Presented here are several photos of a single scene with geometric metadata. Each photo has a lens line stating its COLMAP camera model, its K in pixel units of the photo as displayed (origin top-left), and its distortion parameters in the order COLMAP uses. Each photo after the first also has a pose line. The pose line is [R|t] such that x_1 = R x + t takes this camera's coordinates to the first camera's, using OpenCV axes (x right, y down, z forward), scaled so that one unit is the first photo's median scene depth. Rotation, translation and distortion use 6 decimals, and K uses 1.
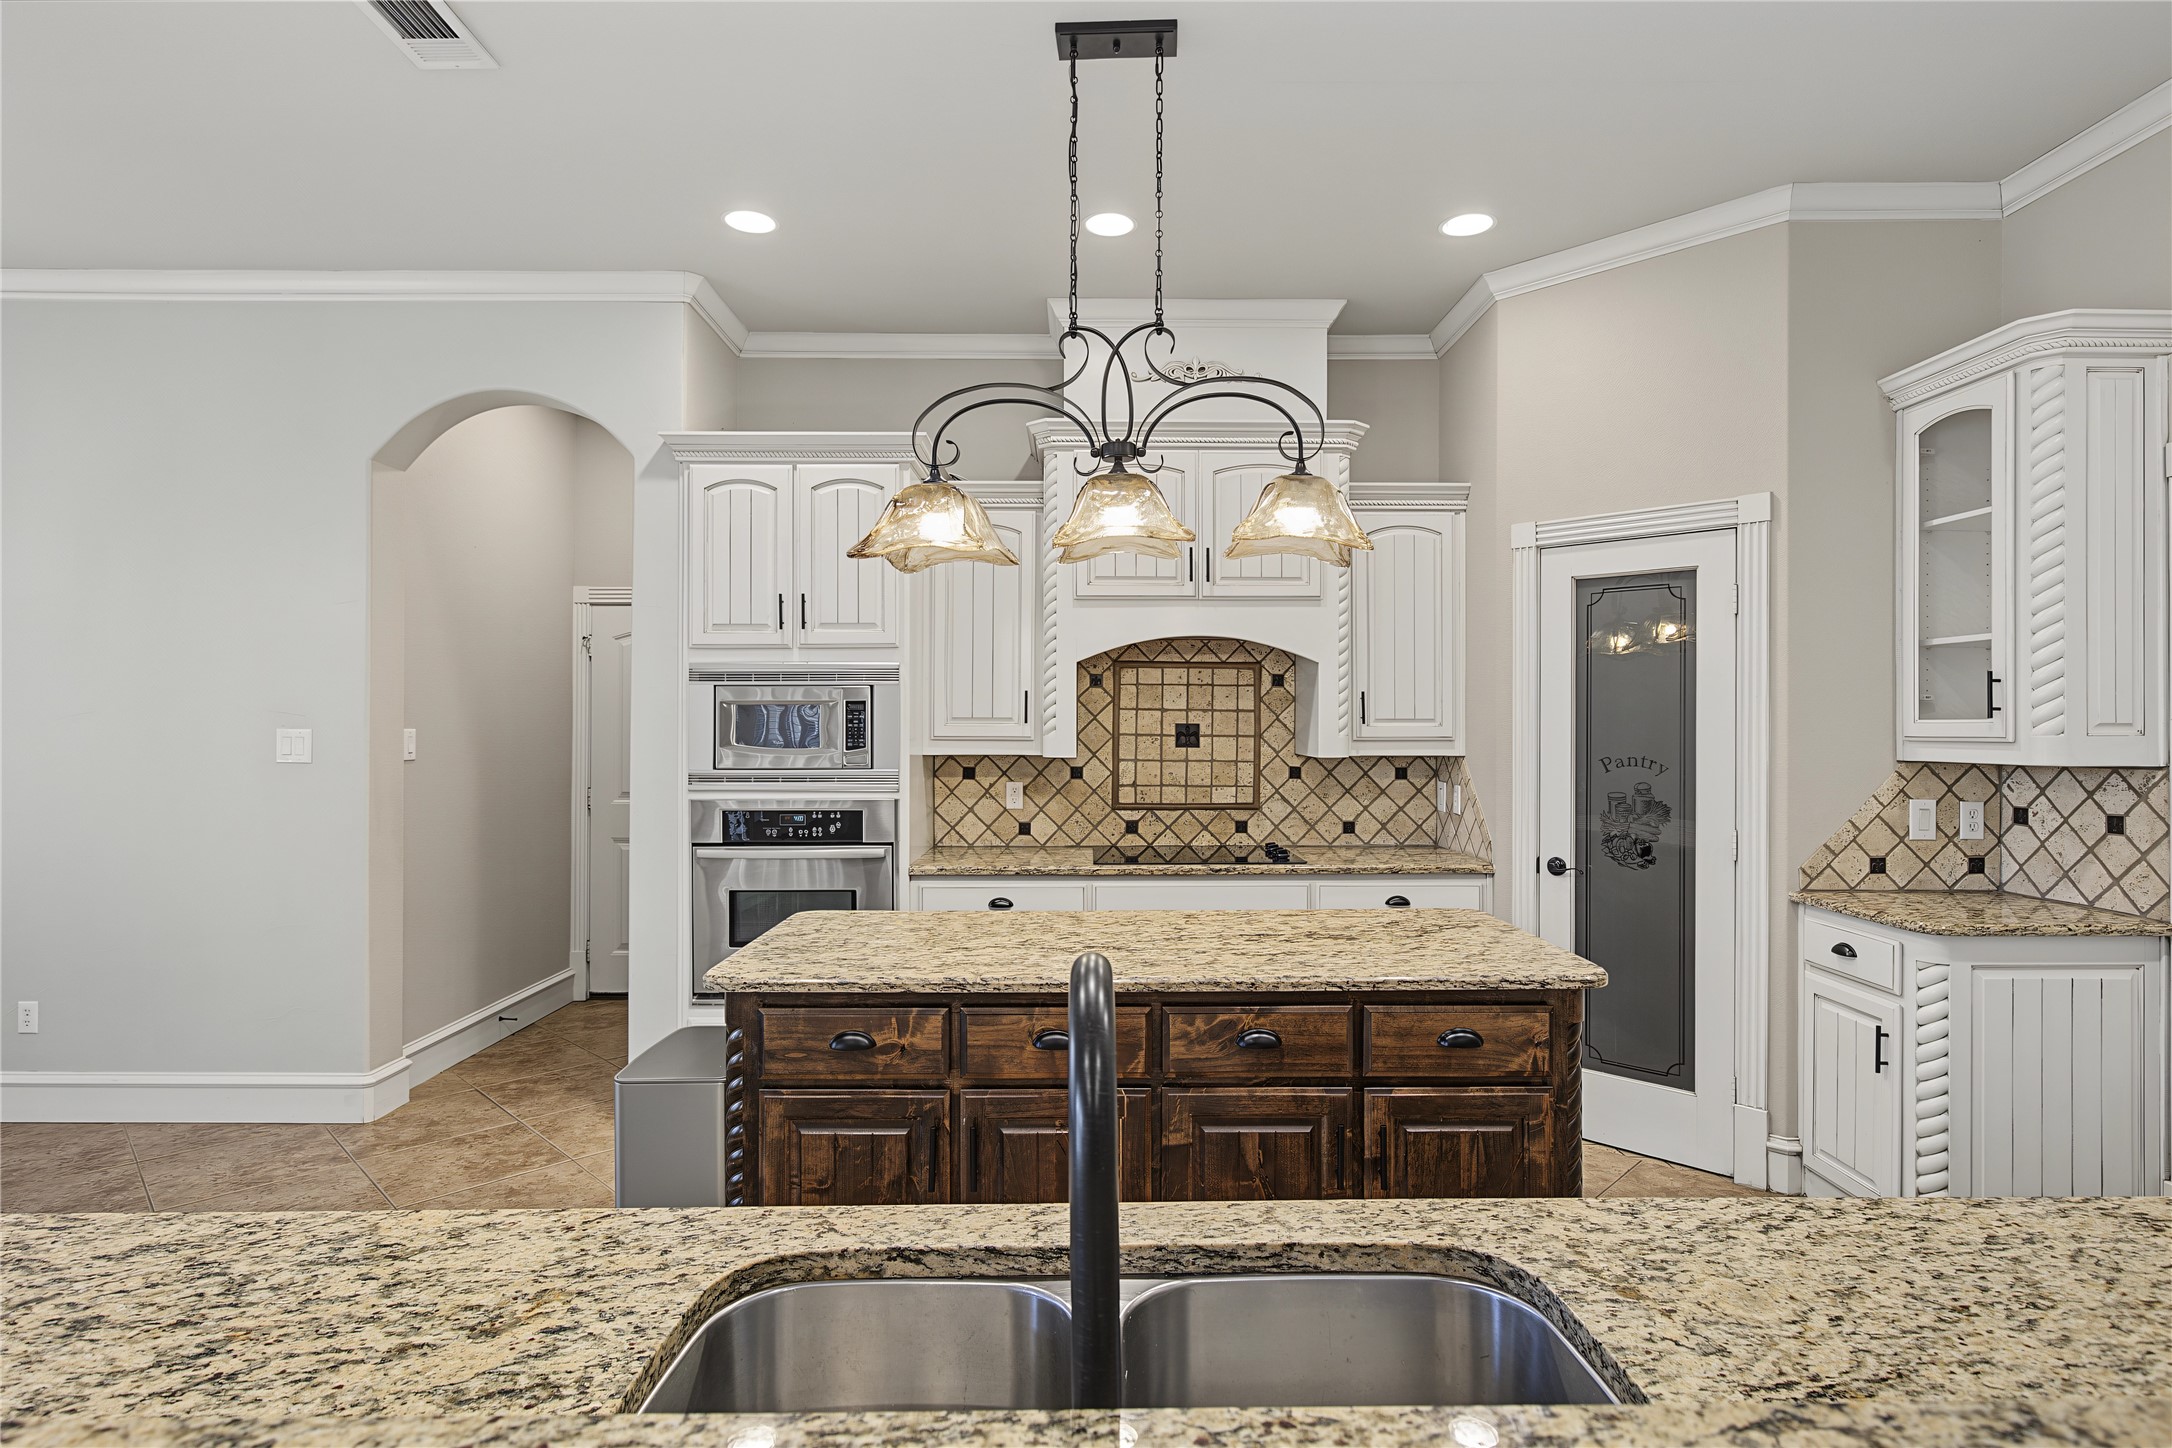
lens RADIAL K [[1091.2, 0, 1096.7], [0, 1091.2, 724.5], [0, 0, 1]] dist [-0.006422, 0.002424]
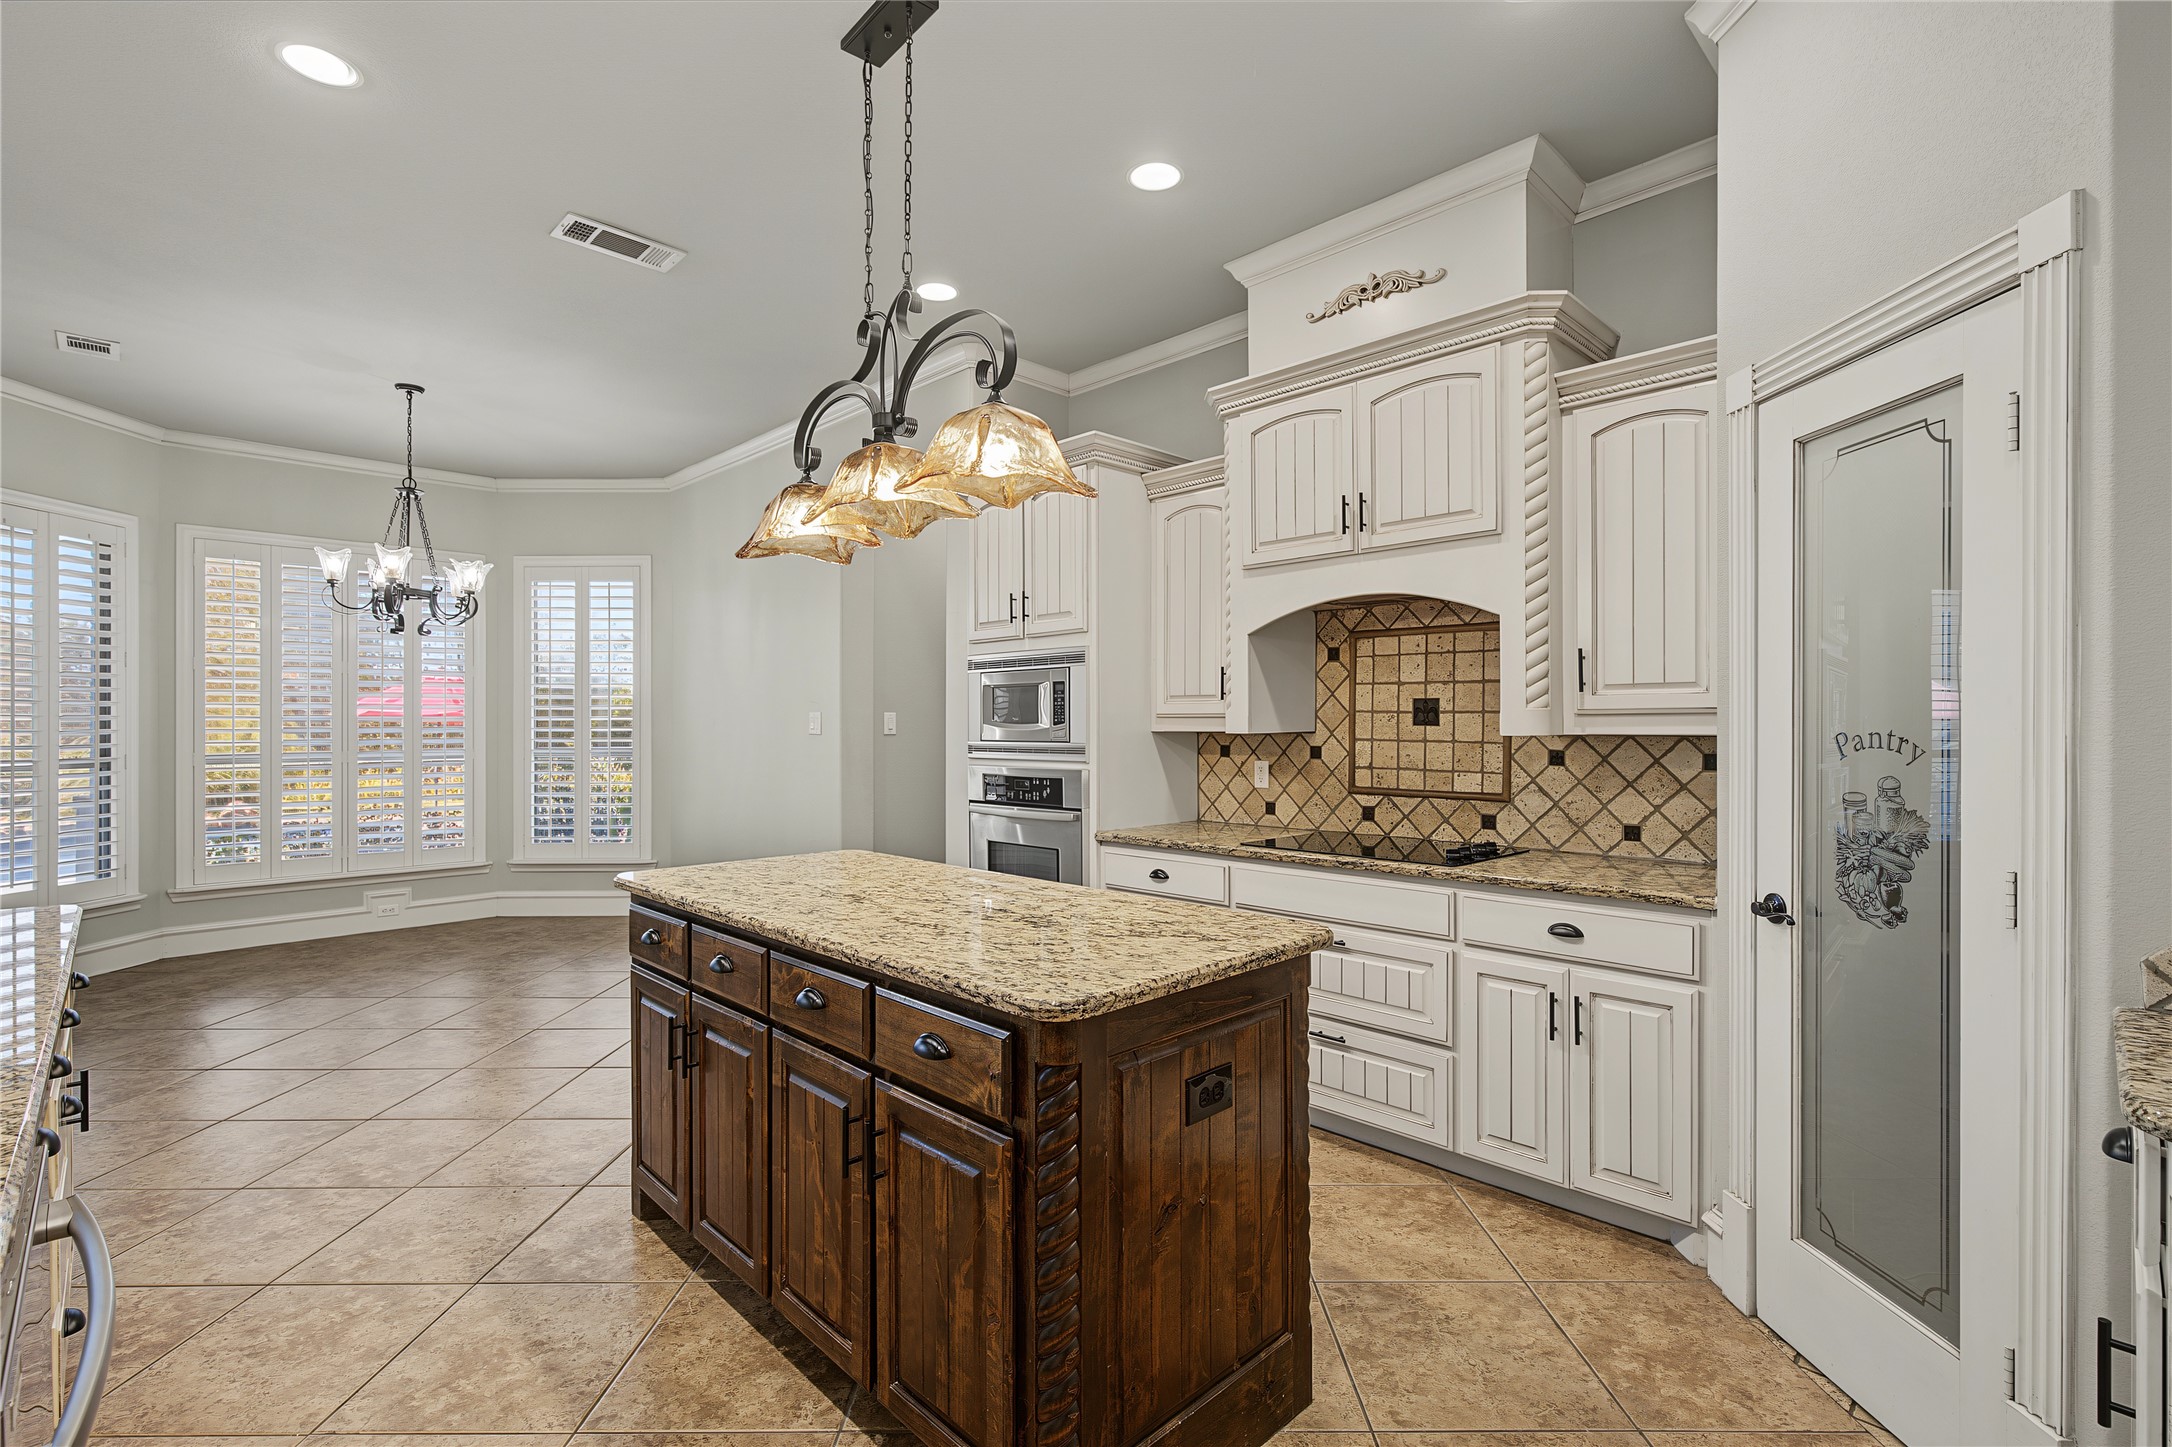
lens RADIAL K [[983.4, 0, 1093.8], [0, 983.4, 729.1], [0, 0, 1]] dist [0.001234, -0.000331]
pose [[0.697468, 0.001587, -0.716614, 0.530920], [0.001930, 0.999990, 0.004092, 0.023203], [0.716613, -0.004237, 0.697458, 0.311285]]
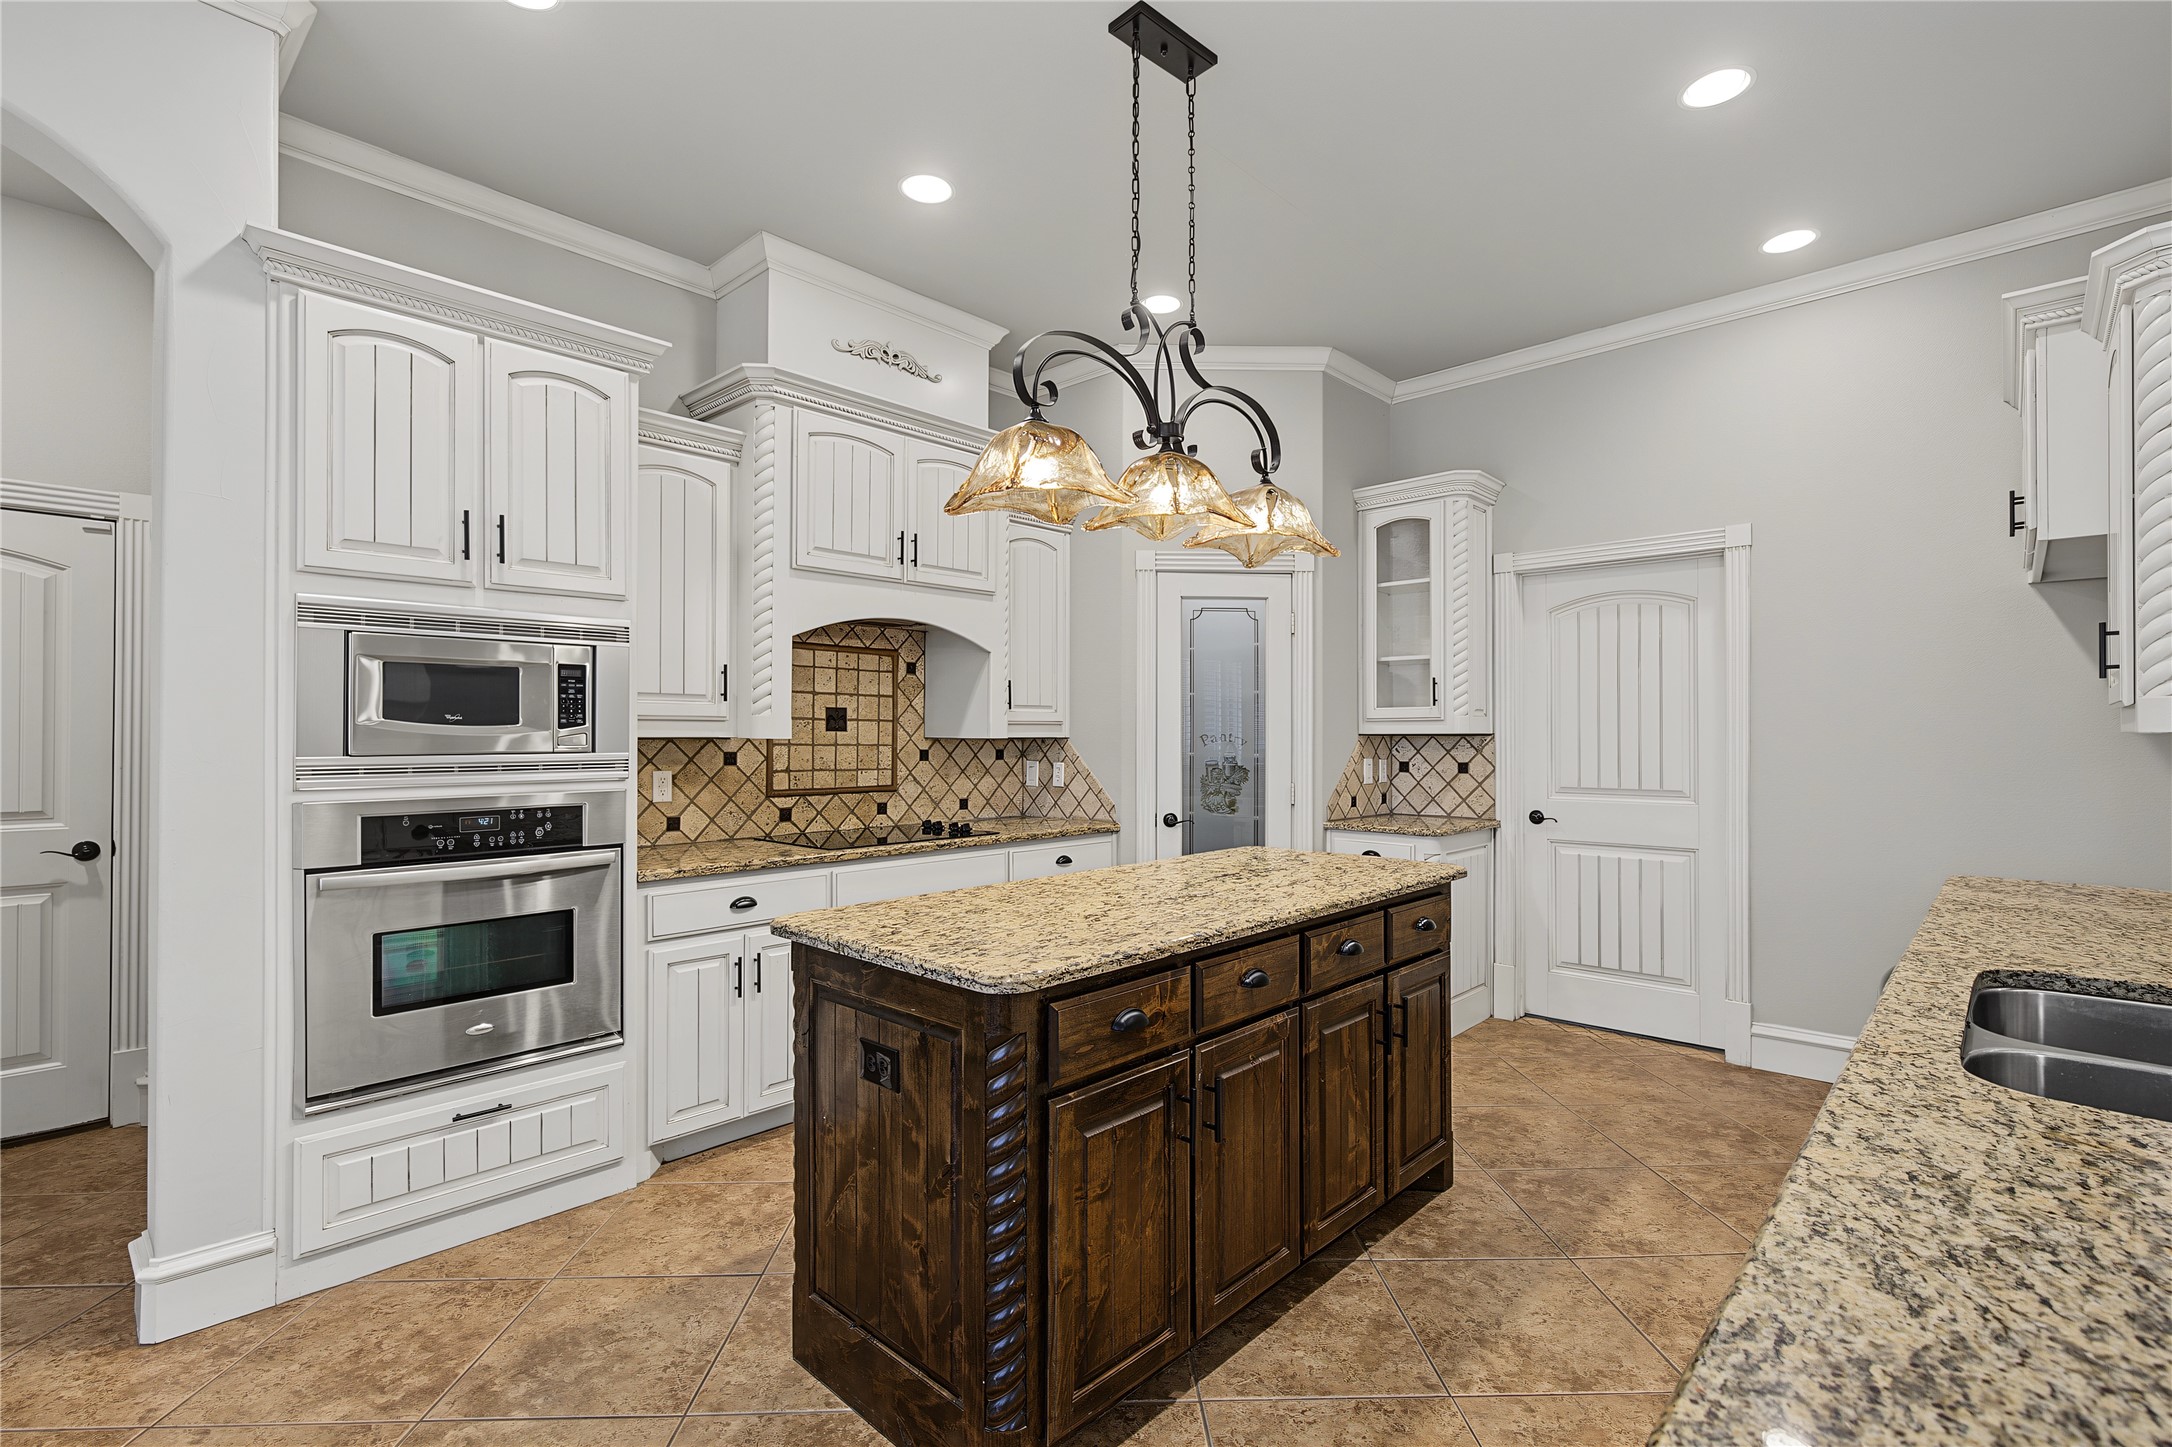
lens RADIAL K [[982.0, 0, 1091.8], [0, 982.0, 737.4], [0, 0, 1]] dist [0.000985, 0.000002]
pose [[0.693472, -0.002584, 0.720479, -0.463259], [0.000931, 0.999996, 0.002690, 0.028136], [-0.720483, -0.001195, 0.693472, 0.247580]]
